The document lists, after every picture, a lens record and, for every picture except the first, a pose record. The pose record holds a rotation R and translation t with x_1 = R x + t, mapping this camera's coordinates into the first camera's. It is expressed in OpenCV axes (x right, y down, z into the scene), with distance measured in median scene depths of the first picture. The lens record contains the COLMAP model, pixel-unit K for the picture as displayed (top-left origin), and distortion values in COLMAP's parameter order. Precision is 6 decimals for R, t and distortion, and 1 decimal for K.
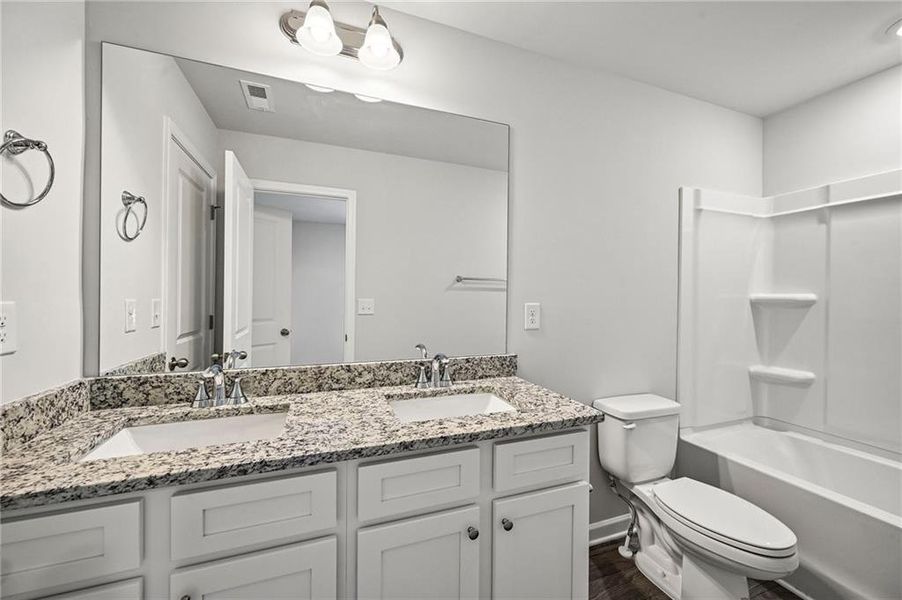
lens RADIAL K [[349.9, 0, 452.2], [0, 349.9, 297.4], [0, 0, 1]] dist [0.003172, 0.000220]
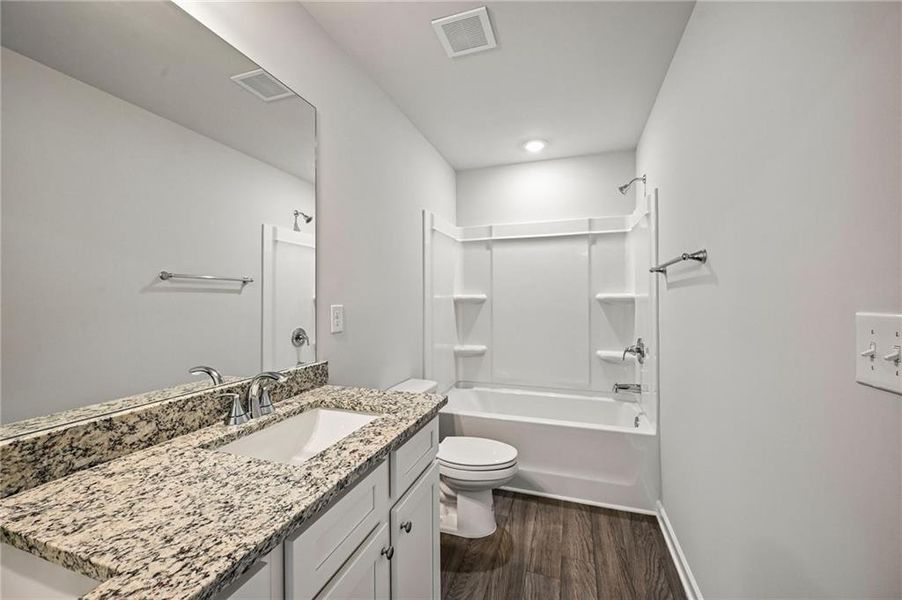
lens RADIAL K [[349.9, 0, 451.0], [0, 349.9, 298.5], [0, 0, 1]] dist [0.003172, 0.000220]
pose [[0.644400, -0.011012, 0.764610, -0.361738], [0.013813, 0.999901, 0.002759, 0.001142], [-0.764564, 0.008784, 0.644488, 0.184358]]
